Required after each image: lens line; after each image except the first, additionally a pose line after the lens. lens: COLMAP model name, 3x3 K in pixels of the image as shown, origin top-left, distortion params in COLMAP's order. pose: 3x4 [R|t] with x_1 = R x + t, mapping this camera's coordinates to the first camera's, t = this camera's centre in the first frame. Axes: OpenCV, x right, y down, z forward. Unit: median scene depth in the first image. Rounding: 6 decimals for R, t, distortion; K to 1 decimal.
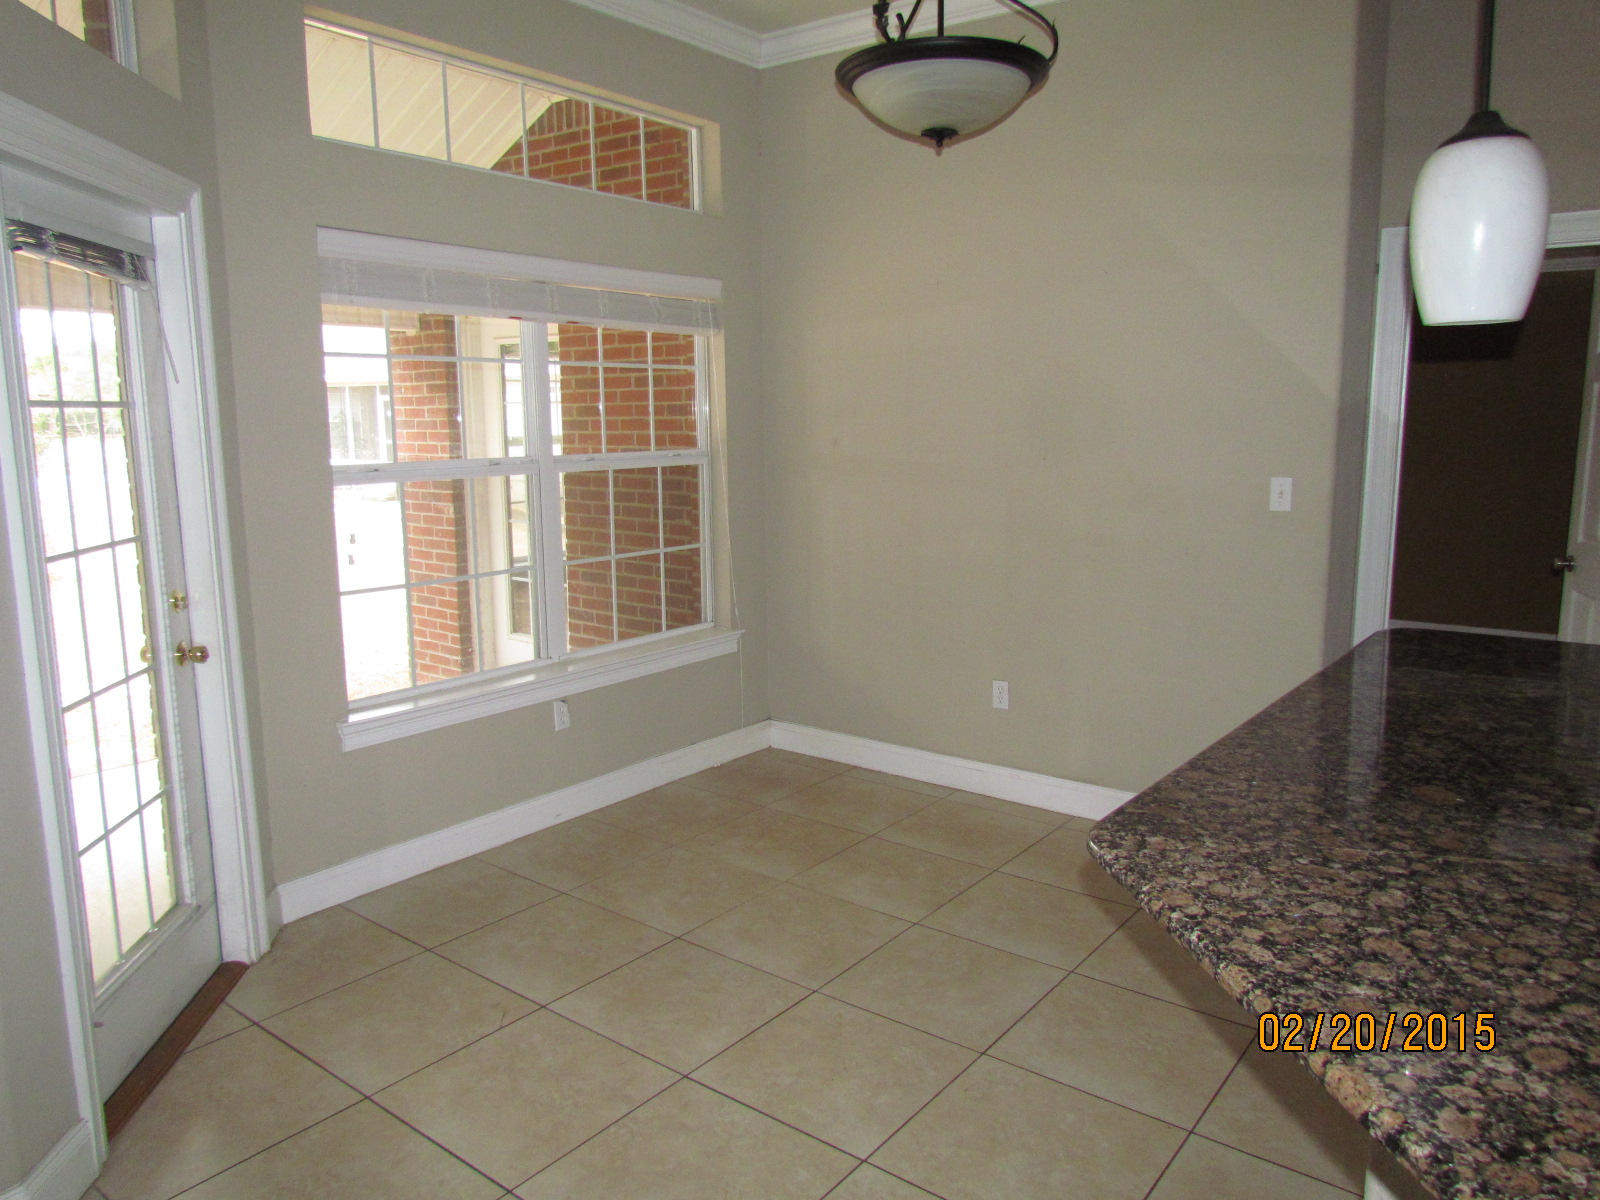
lens RADIAL K [[1111.0, 0, 800.0], [0, 1111.0, 600.0], [0, 0, 1]] dist [-0.061102, -0.000503]
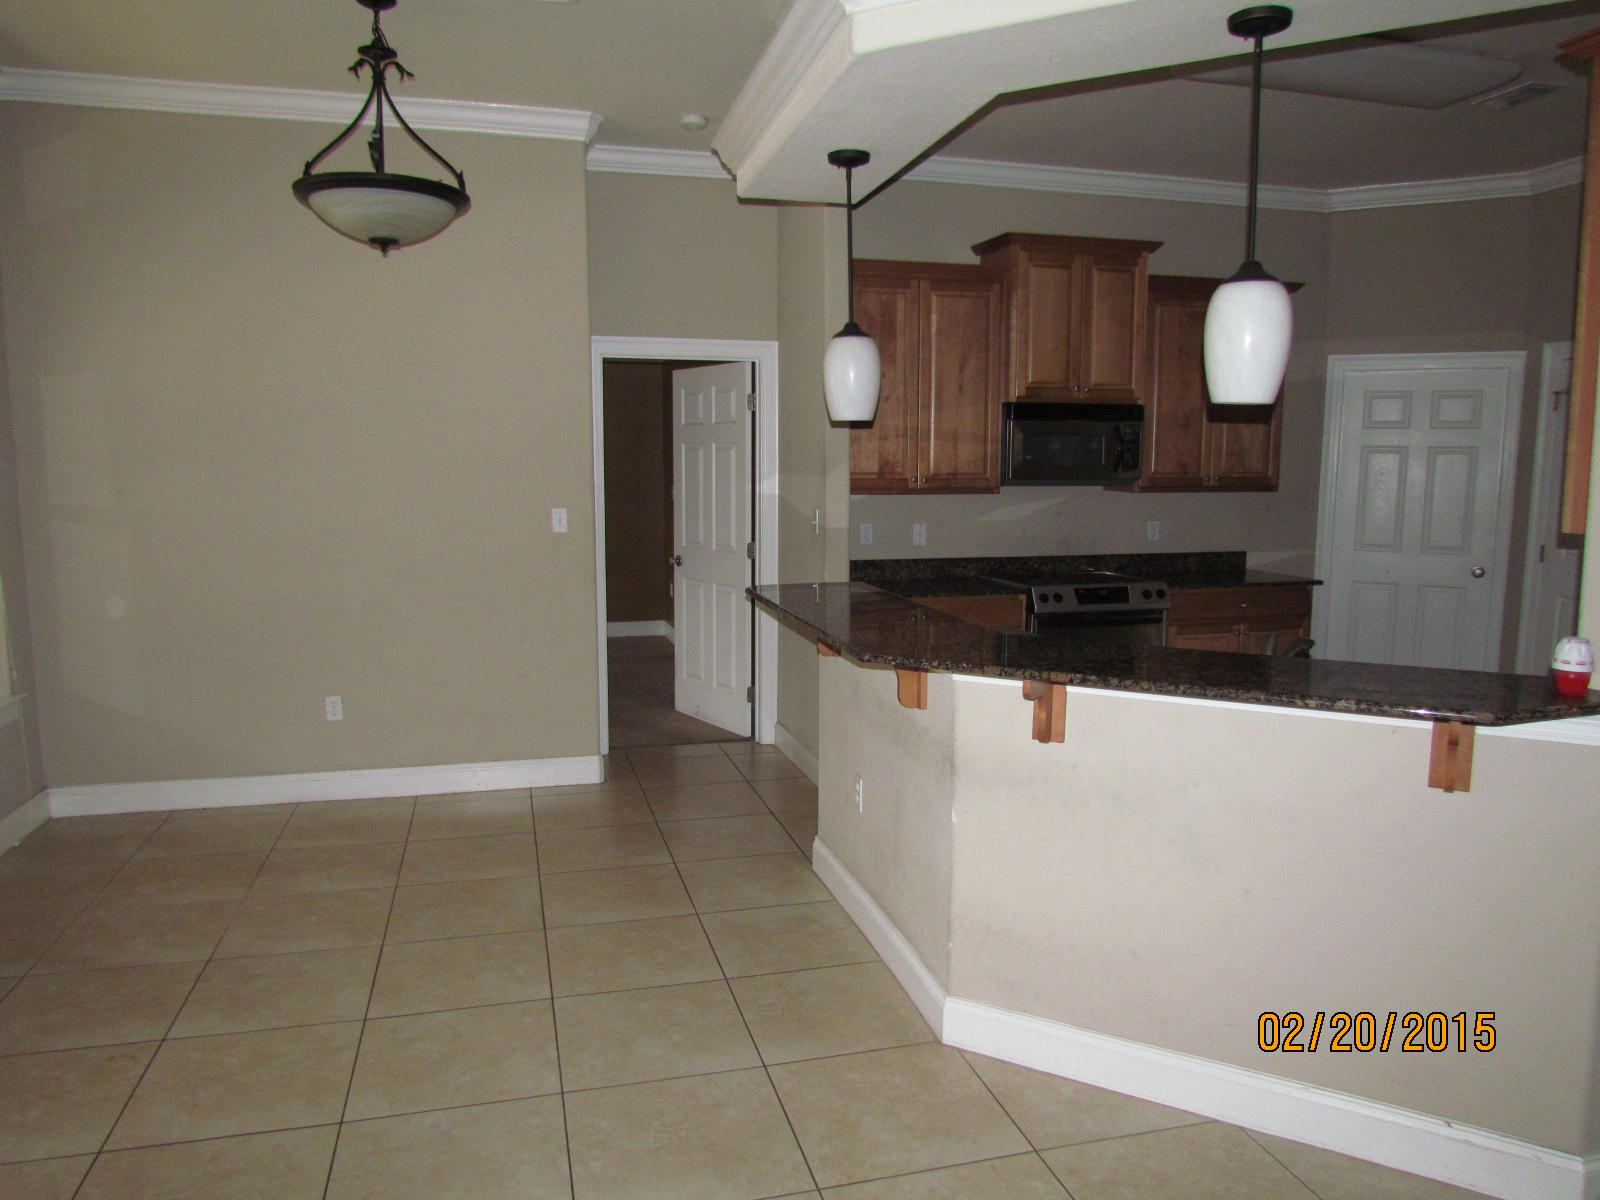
lens RADIAL K [[1111.0, 0, 800.0], [0, 1111.0, 600.0], [0, 0, 1]] dist [-0.061102, -0.000503]
pose [[0.606233, -0.086516, 0.790567, -0.493729], [0.118101, 0.992837, 0.018088, 0.013748], [-0.786469, 0.082401, 0.612108, -0.086862]]
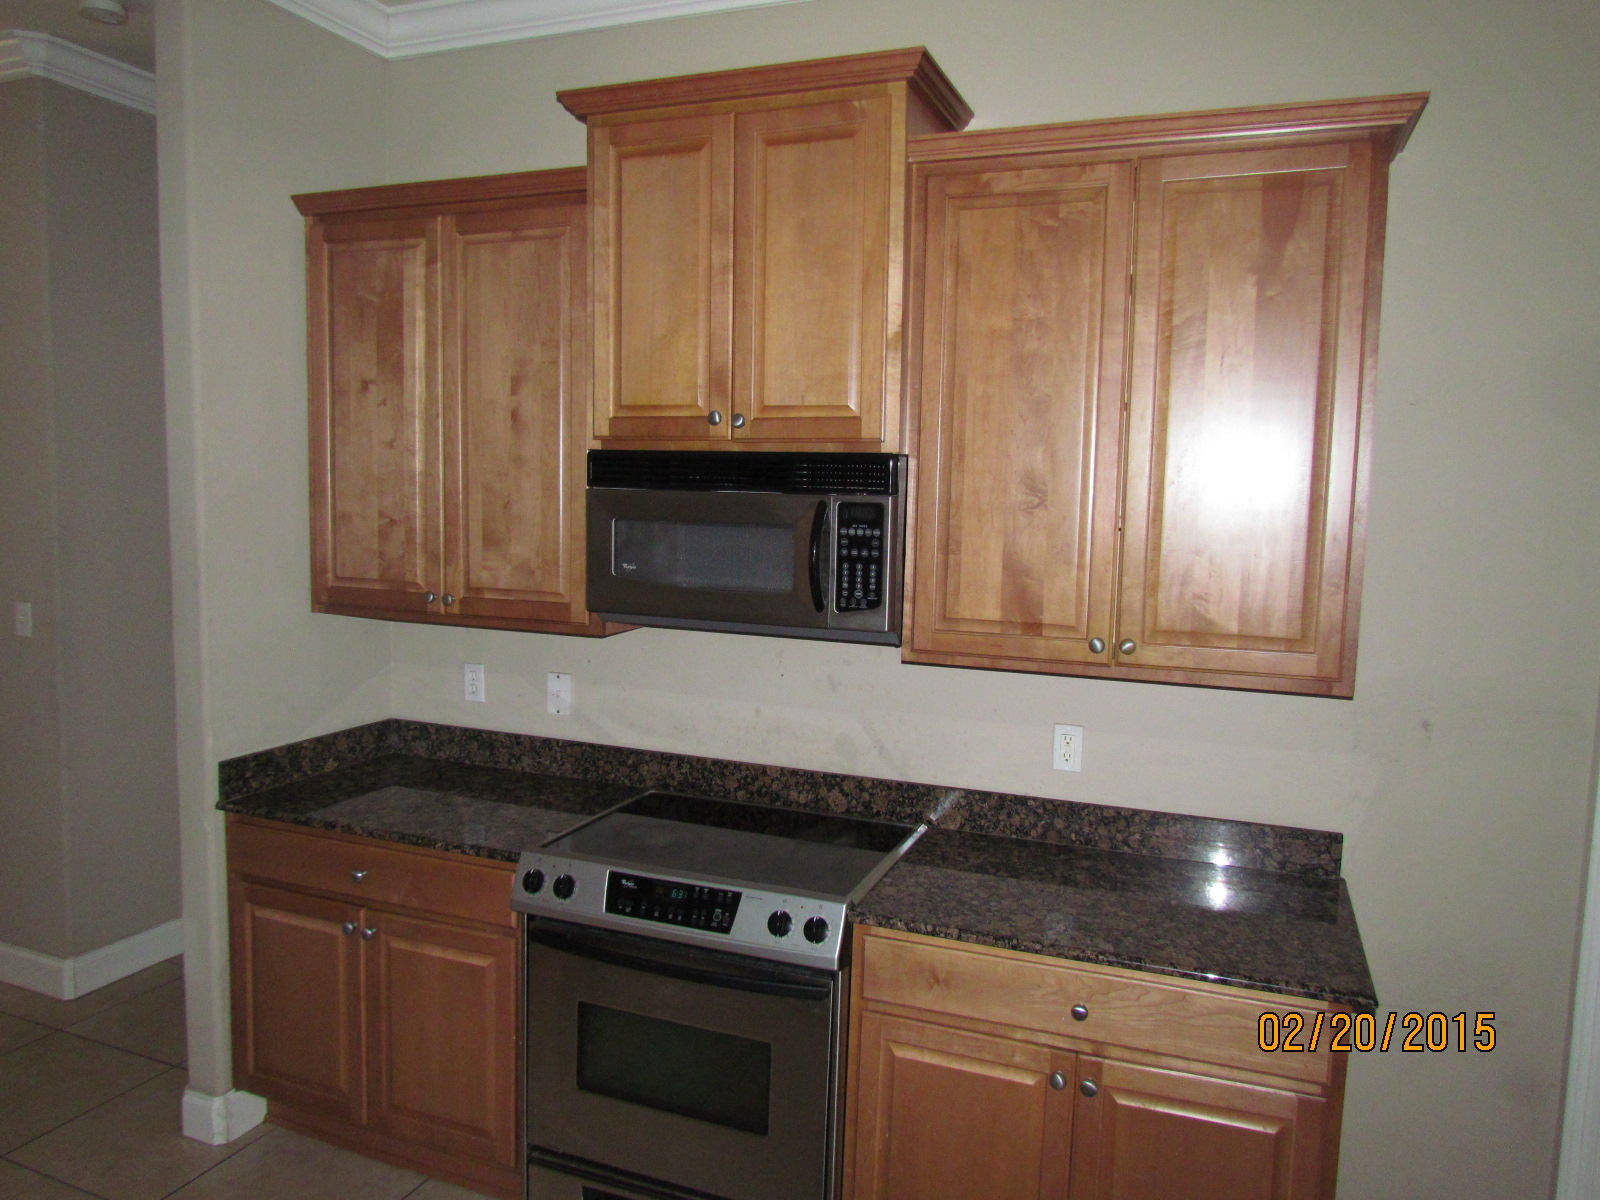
lens RADIAL K [[1111.0, 0, 800.0], [0, 1111.0, 600.0], [0, 0, 1]] dist [-0.061102, -0.000503]
pose [[0.963229, 0.006359, 0.268607, 0.861684], [0.008896, 0.998417, -0.055537, -0.056385], [-0.268535, 0.055884, 0.961648, -0.136626]]
